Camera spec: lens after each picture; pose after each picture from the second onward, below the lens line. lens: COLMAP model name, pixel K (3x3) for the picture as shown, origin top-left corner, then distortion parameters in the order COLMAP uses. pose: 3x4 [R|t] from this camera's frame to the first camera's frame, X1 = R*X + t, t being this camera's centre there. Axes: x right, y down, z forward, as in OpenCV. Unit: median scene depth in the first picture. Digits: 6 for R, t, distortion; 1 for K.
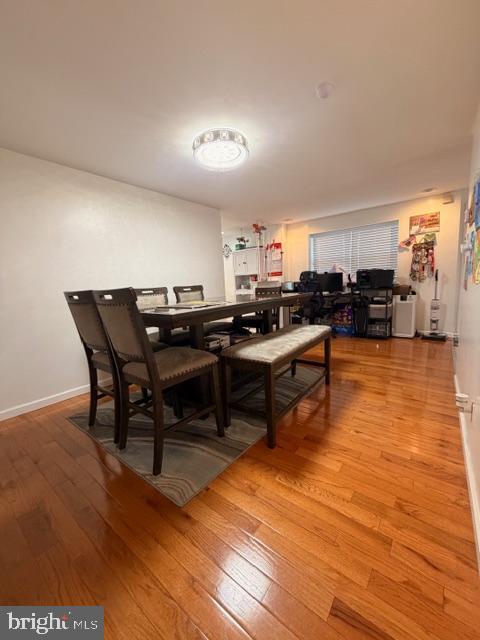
lens RADIAL K [[255.5, 0, 240.5], [0, 255.5, 318.2], [0, 0, 1]] dist [0.000659, -0.000009]
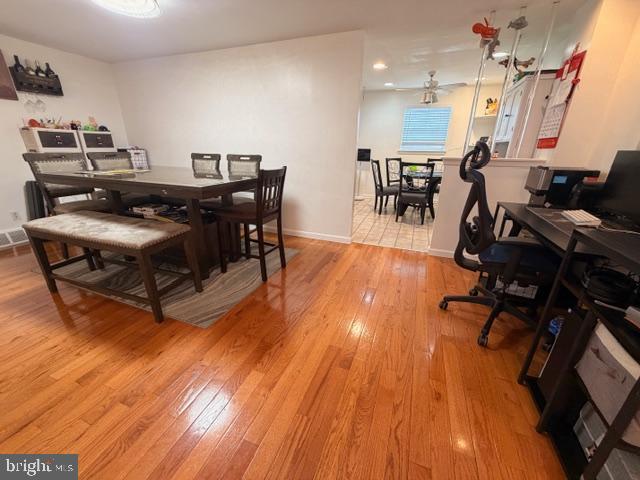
lens RADIAL K [[255.5, 0, 318.5], [0, 255.5, 239.3], [0, 0, 1]] dist [0.000659, -0.000009]
pose [[0.288288, 0.378236, -0.879675, 0.609696], [-0.161246, 0.924735, 0.344767, -0.155503], [0.943870, 0.042452, 0.327578, 0.723622]]
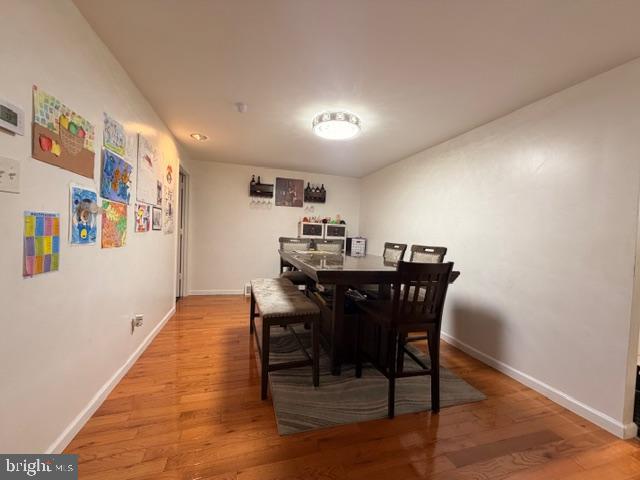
lens RADIAL K [[255.5, 0, 318.5], [0, 255.5, 239.3], [0, 0, 1]] dist [0.000659, -0.000009]
pose [[-0.585000, 0.047854, -0.809621, 0.486083], [-0.122281, 0.981642, 0.146377, -0.167663], [0.801762, 0.184632, -0.568409, 0.883000]]
